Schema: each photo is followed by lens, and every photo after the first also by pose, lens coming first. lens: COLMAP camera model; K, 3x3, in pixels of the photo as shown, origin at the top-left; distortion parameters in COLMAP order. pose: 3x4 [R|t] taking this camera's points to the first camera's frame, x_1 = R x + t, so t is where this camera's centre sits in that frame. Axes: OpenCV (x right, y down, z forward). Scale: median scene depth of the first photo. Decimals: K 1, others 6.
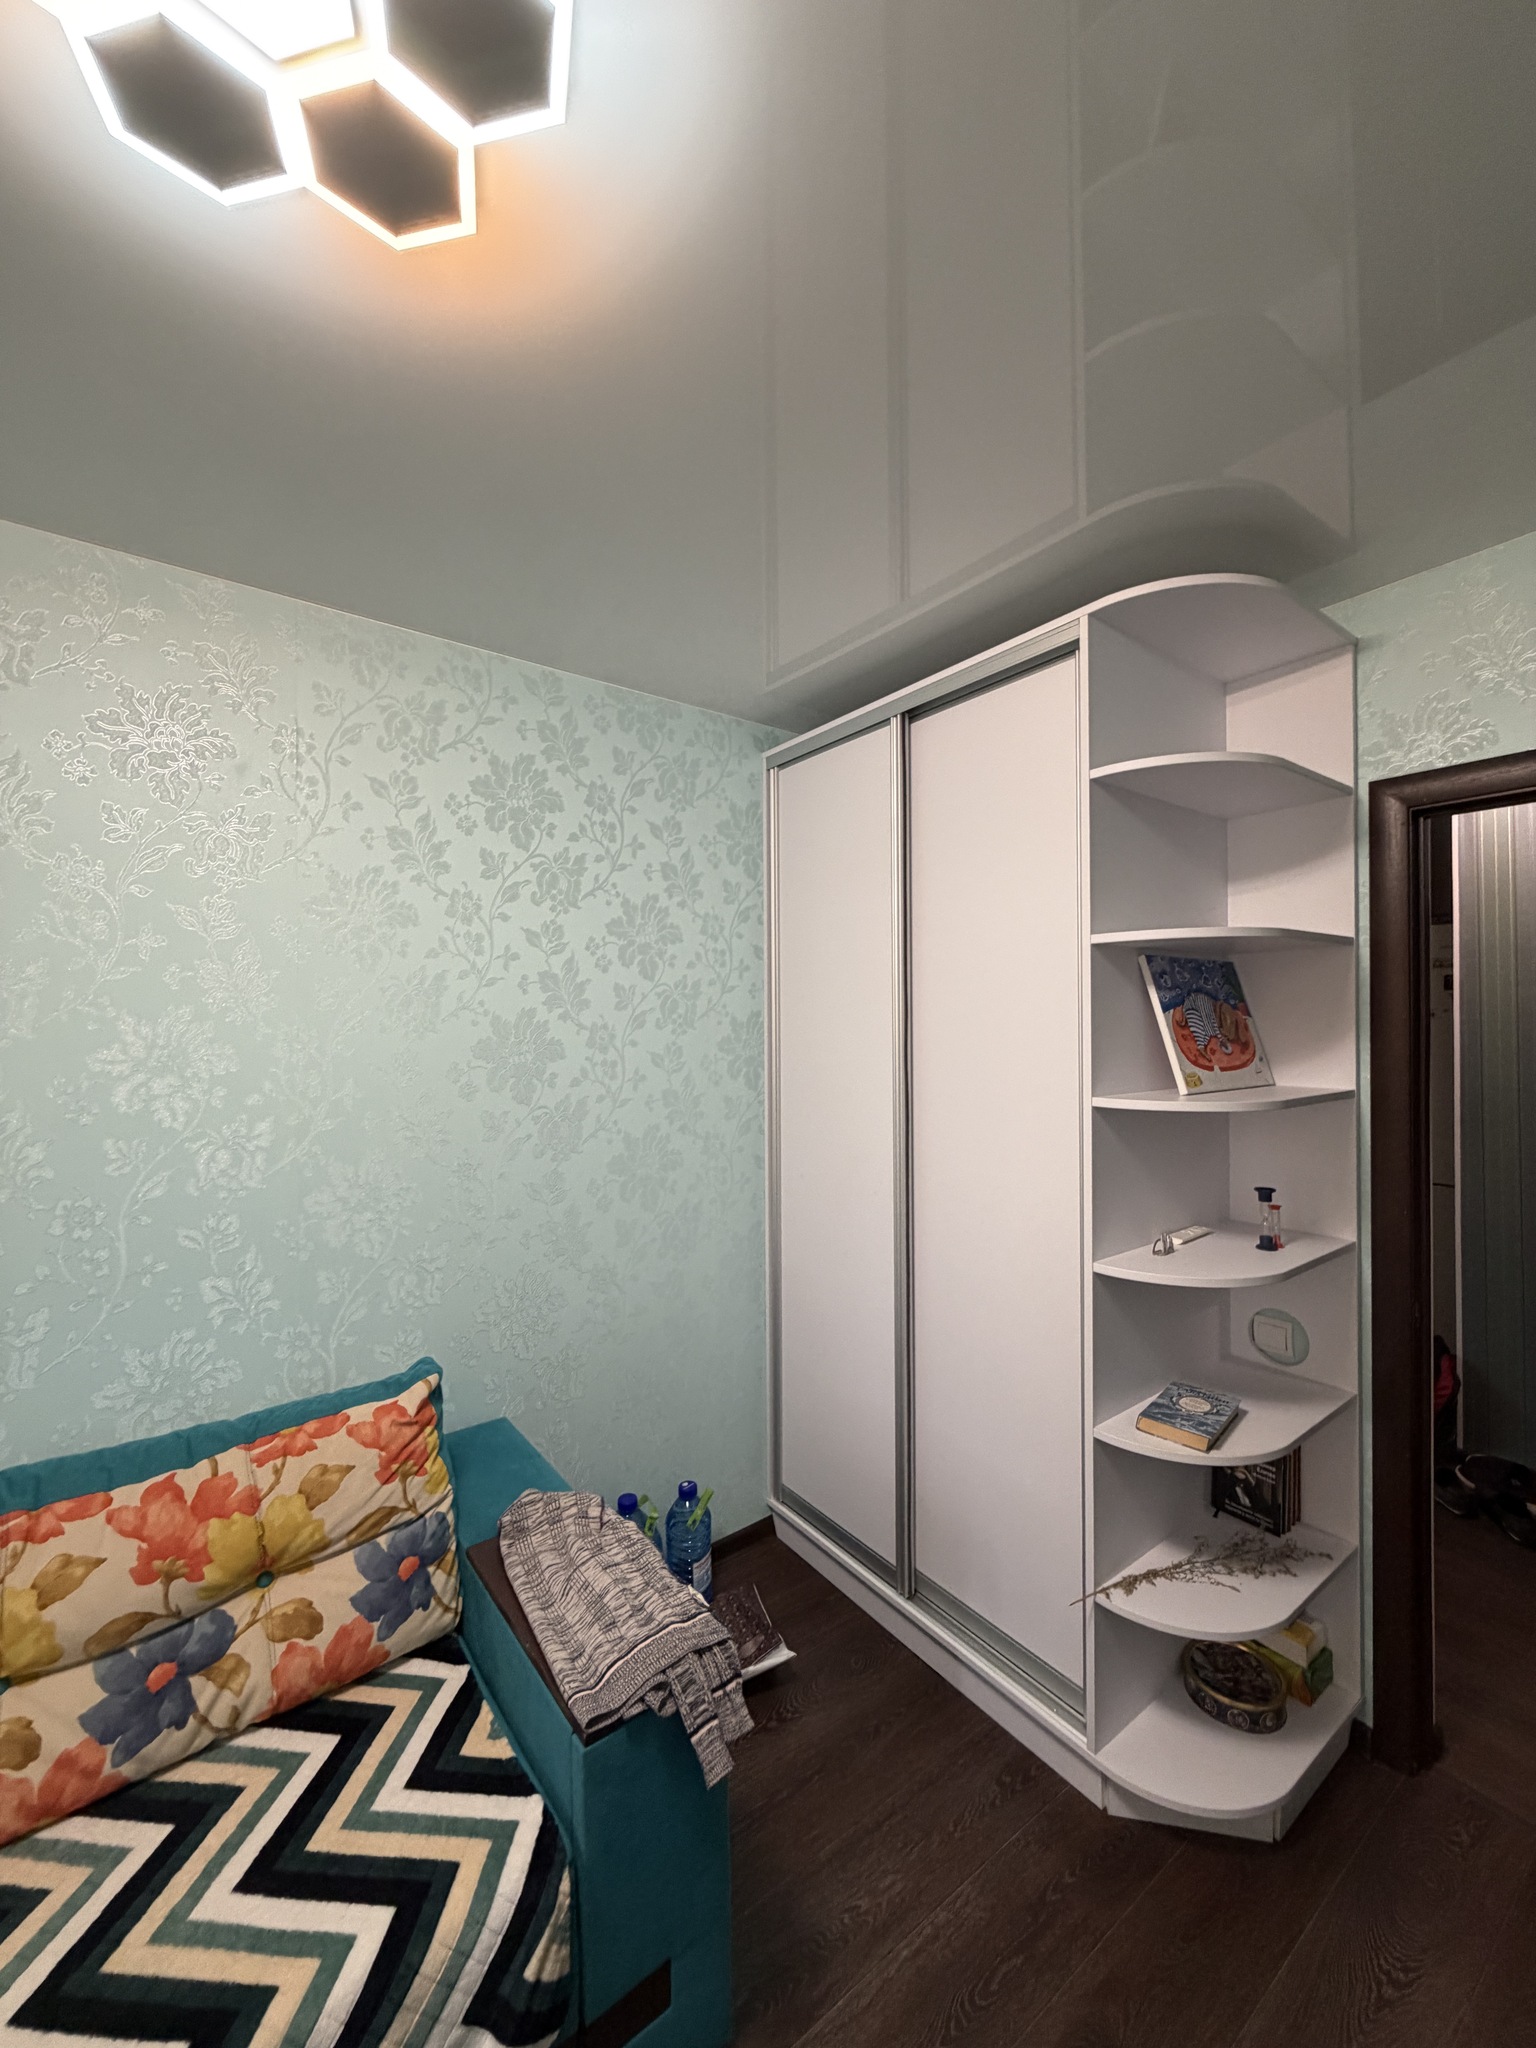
lens RADIAL K [[811.8, 0, 712.0], [0, 811.8, 1044.6], [0, 0, 1]] dist [-0.005450, 0.000282]
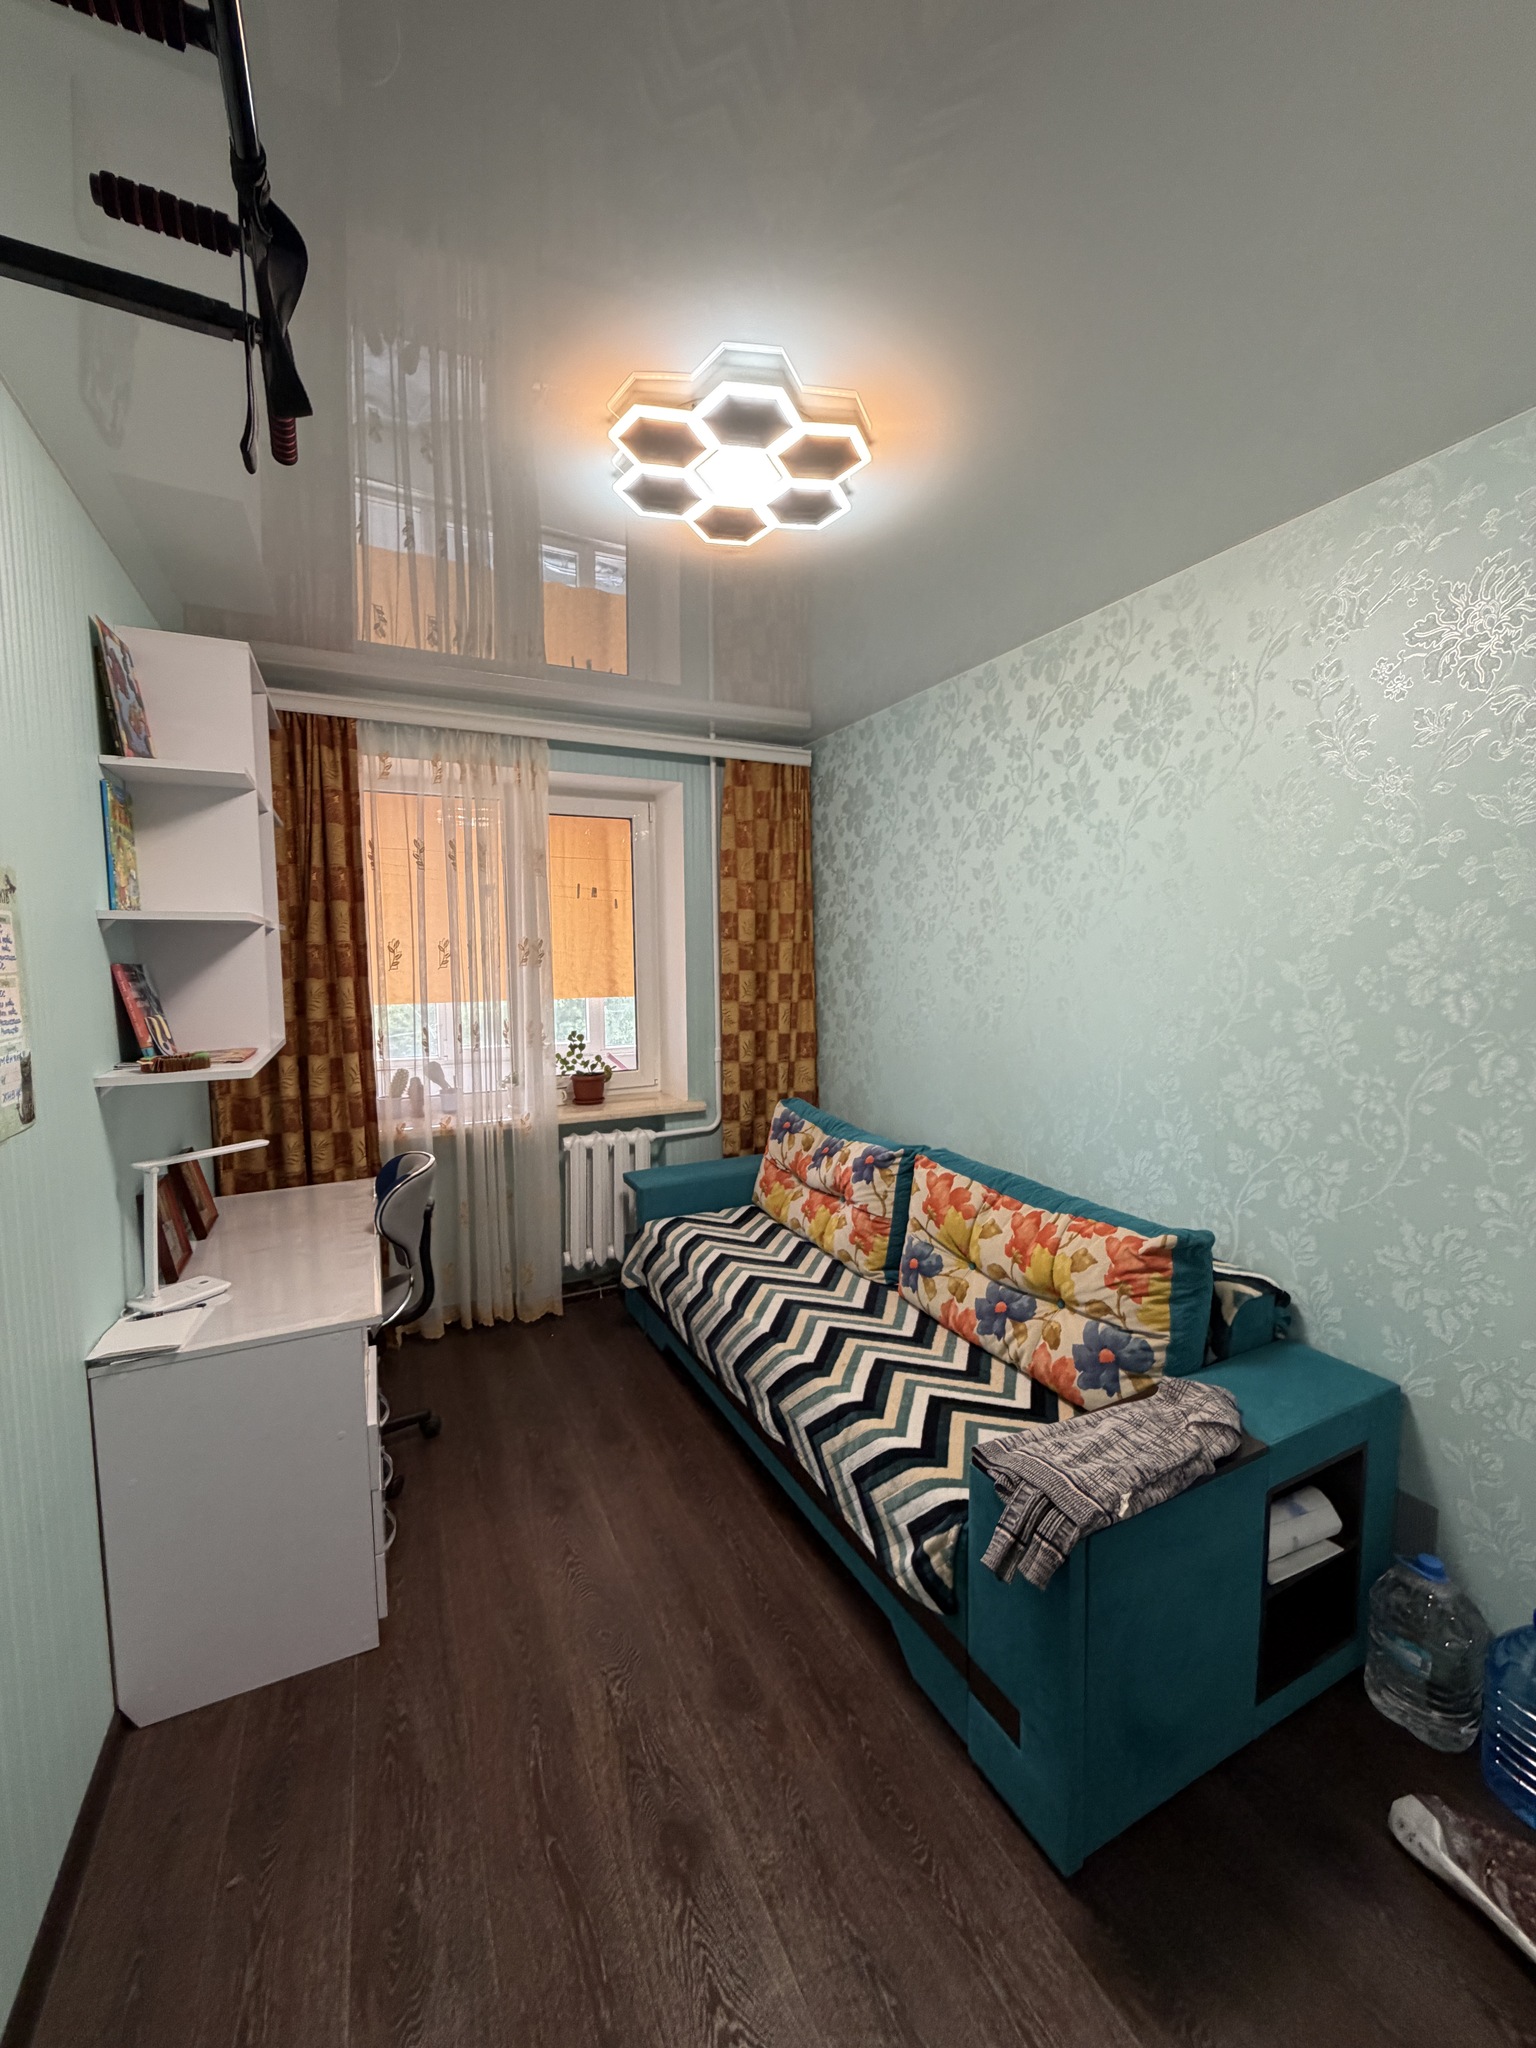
lens RADIAL K [[811.8, 0, 767.7], [0, 811.8, 1014.9], [0, 0, 1]] dist [-0.005450, 0.000282]
pose [[-0.155055, 0.101110, -0.982718, 0.927812], [0.002361, 0.994784, 0.101979, -0.025900], [0.987903, 0.013492, -0.154485, 0.667314]]
